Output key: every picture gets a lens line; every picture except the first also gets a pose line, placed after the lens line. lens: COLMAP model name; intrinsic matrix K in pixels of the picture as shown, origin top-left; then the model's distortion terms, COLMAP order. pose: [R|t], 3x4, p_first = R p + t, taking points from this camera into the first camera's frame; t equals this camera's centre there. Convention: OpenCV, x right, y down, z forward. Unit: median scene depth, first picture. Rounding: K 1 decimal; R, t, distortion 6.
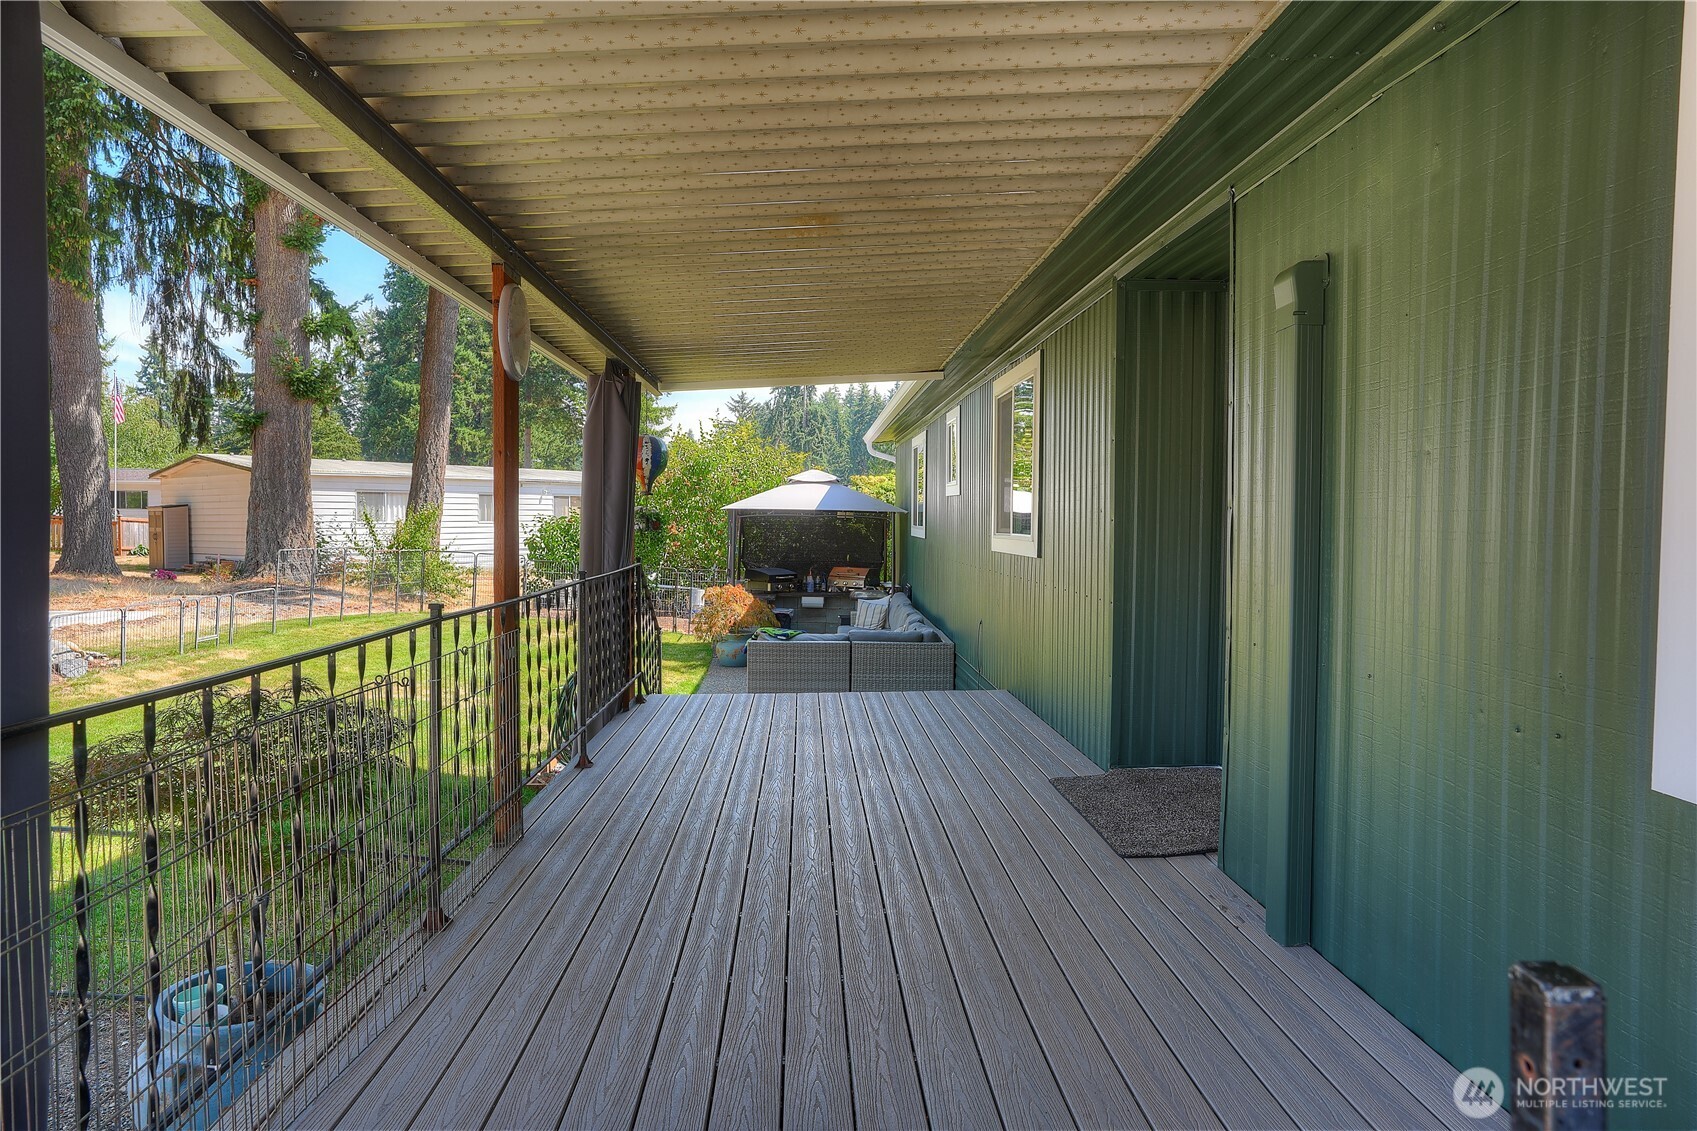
lens RADIAL K [[996.0, 0, 848.5], [0, 996.0, 565.5], [0, 0, 1]] dist [-0.000570, 0.000102]
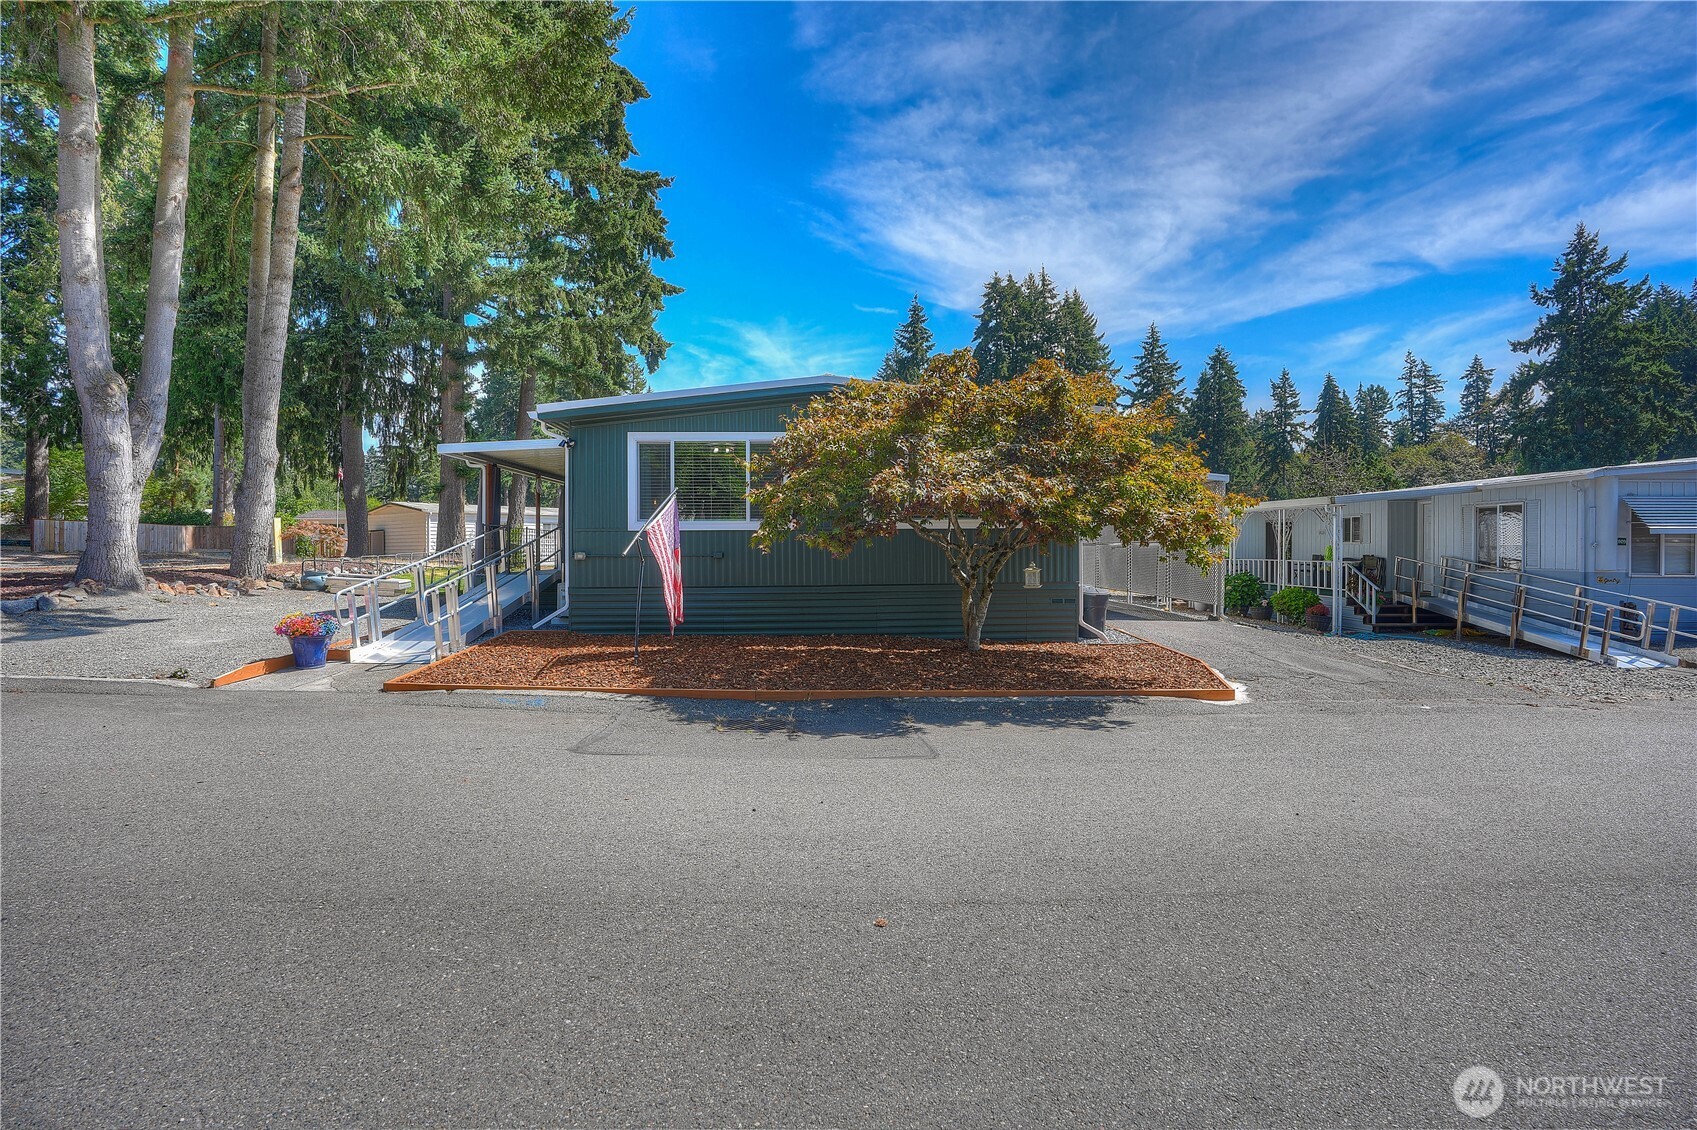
lens RADIAL K [[860.8, 0, 848.5], [0, 860.8, 565.0], [0, 0, 1]] dist [-0.001771, -0.000549]
pose [[0.999754, -0.001925, -0.022113, 0.368723], [0.001178, 0.999430, -0.033746, 0.096345], [0.022165, 0.033712, 0.999186, -0.917235]]
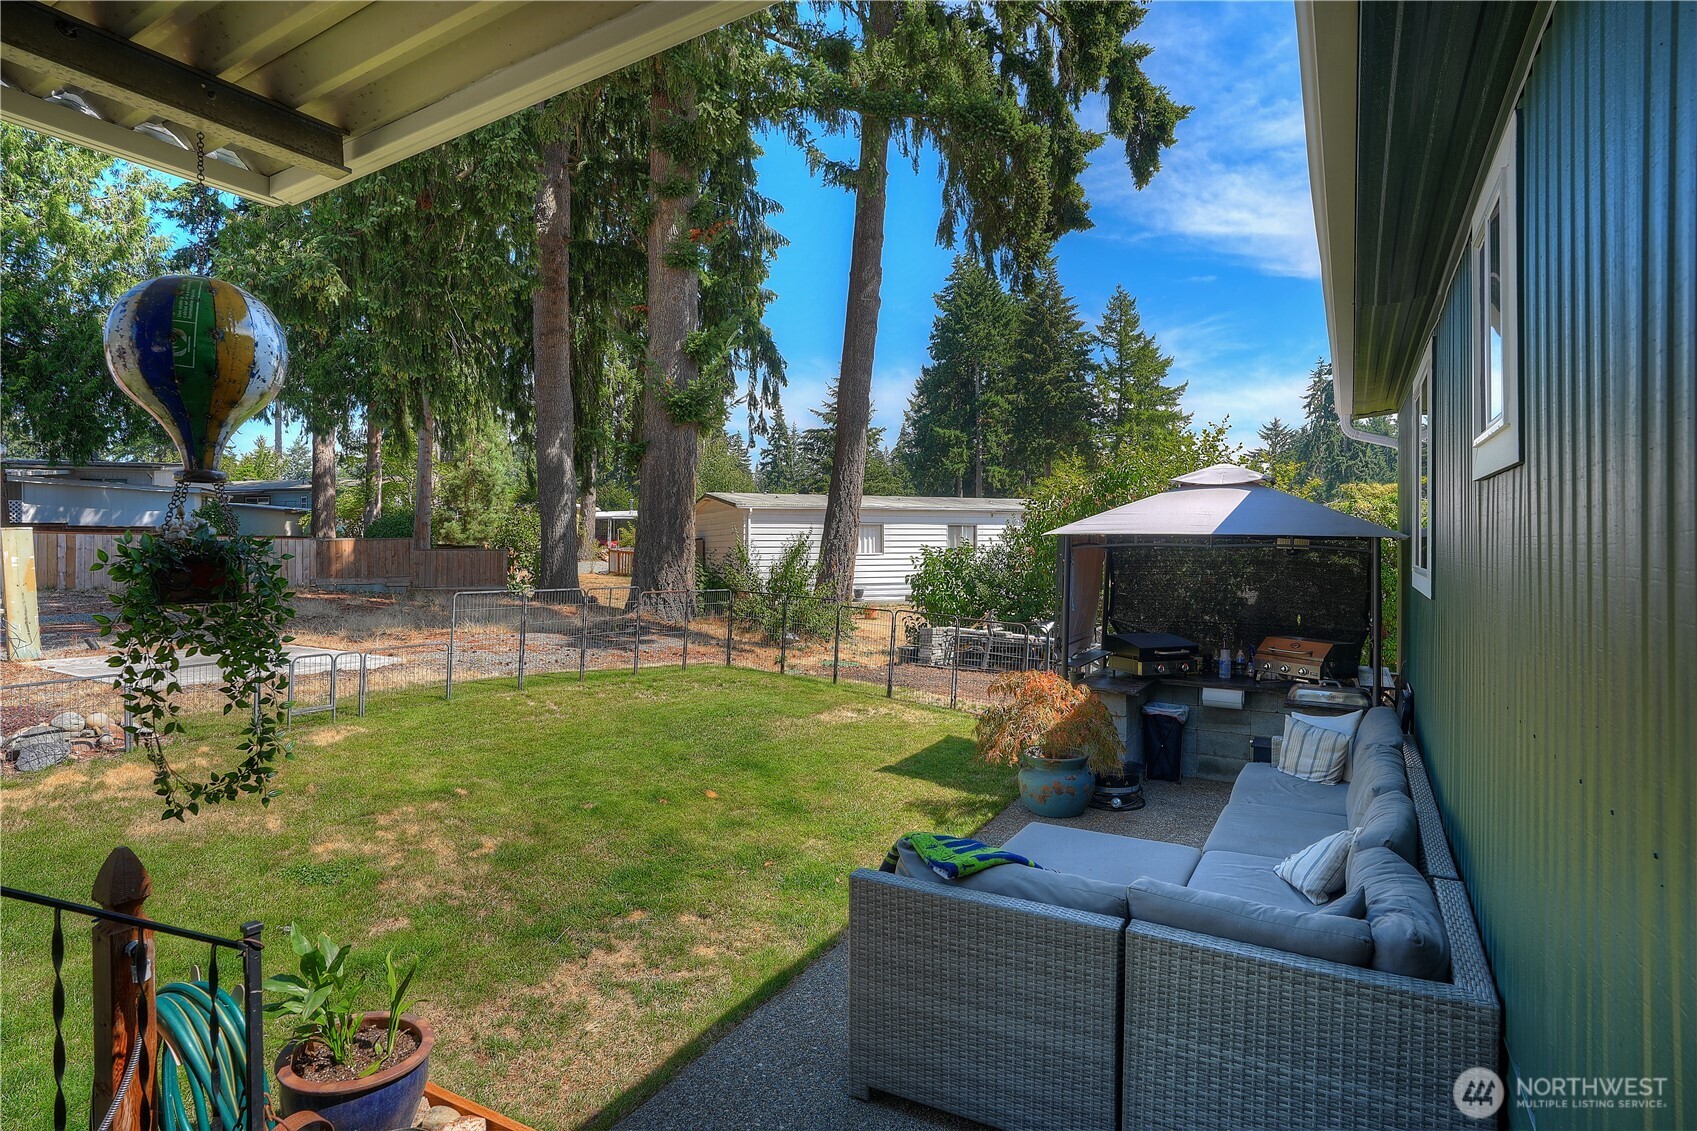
lens RADIAL K [[918.1, 0, 848.5], [0, 918.1, 565.5], [0, 0, 1]] dist [-0.045728, 0.000049]
pose [[0.852147, 0.007069, -0.523255, 0.041803], [-0.022000, 0.999509, -0.022326, -0.017764], [0.522840, 0.030536, 0.851884, 0.350431]]
